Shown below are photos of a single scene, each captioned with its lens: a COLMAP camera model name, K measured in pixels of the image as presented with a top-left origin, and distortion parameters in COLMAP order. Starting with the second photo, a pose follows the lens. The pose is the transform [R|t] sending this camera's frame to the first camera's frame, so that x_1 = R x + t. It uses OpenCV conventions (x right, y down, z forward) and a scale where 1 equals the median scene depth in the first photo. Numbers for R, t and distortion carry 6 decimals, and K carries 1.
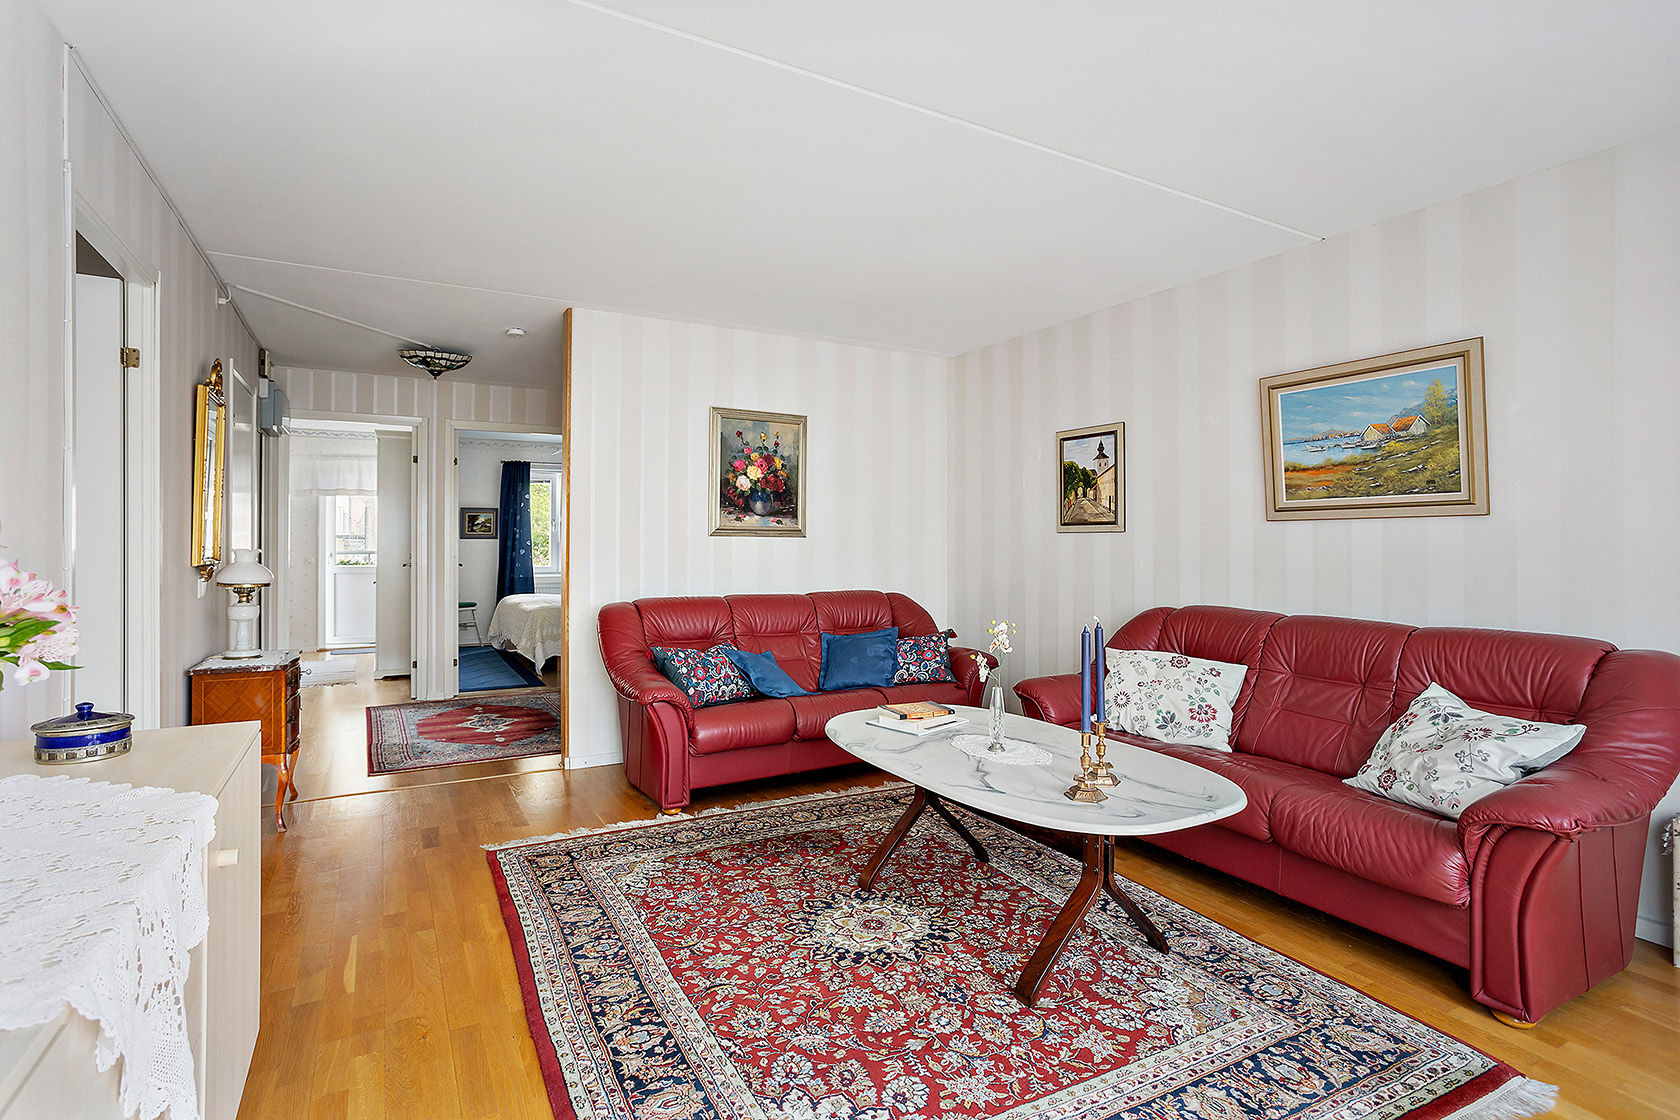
lens RADIAL K [[837.8, 0, 835.7], [0, 837.8, 550.9], [0, 0, 1]] dist [-0.061349, 0.040897]
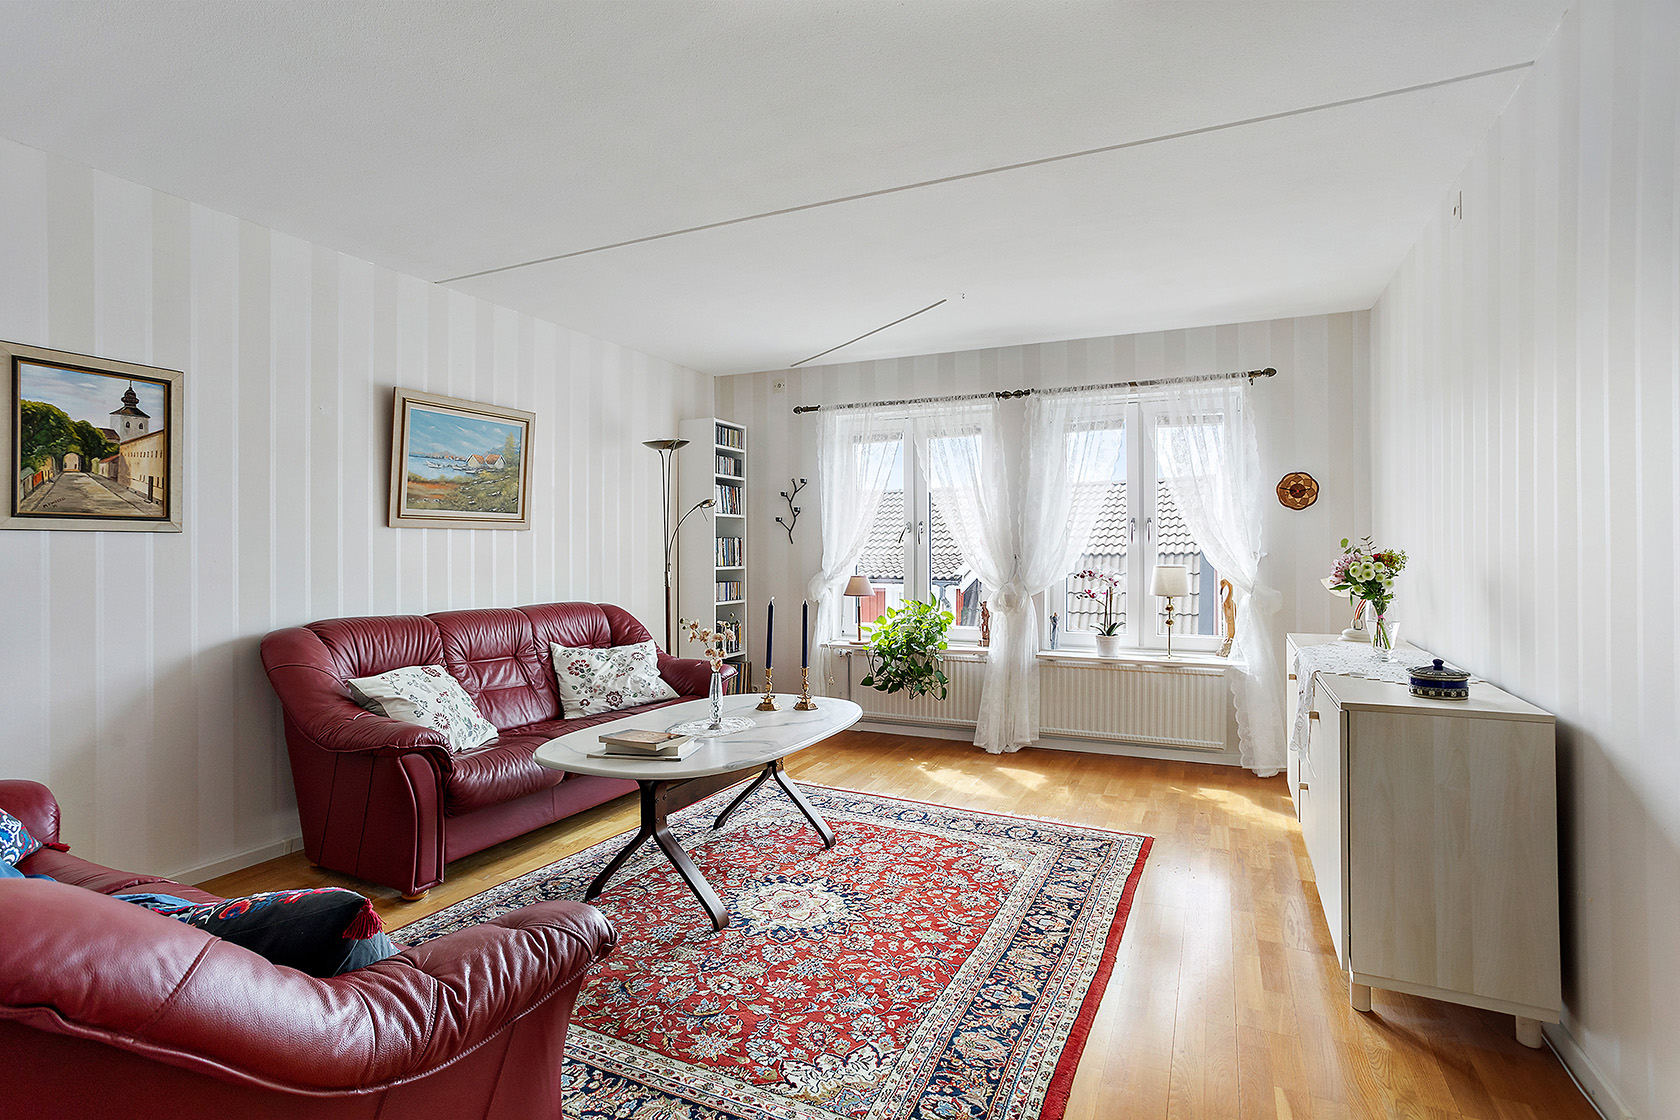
lens RADIAL K [[837.8, 0, 835.7], [0, 837.8, 550.9], [0, 0, 1]] dist [-0.061349, 0.040897]
pose [[-0.594461, -0.002136, 0.804122, -0.782841], [0.008170, 0.999929, 0.008697, -0.013624], [-0.804083, 0.011740, -0.594401, 1.457903]]
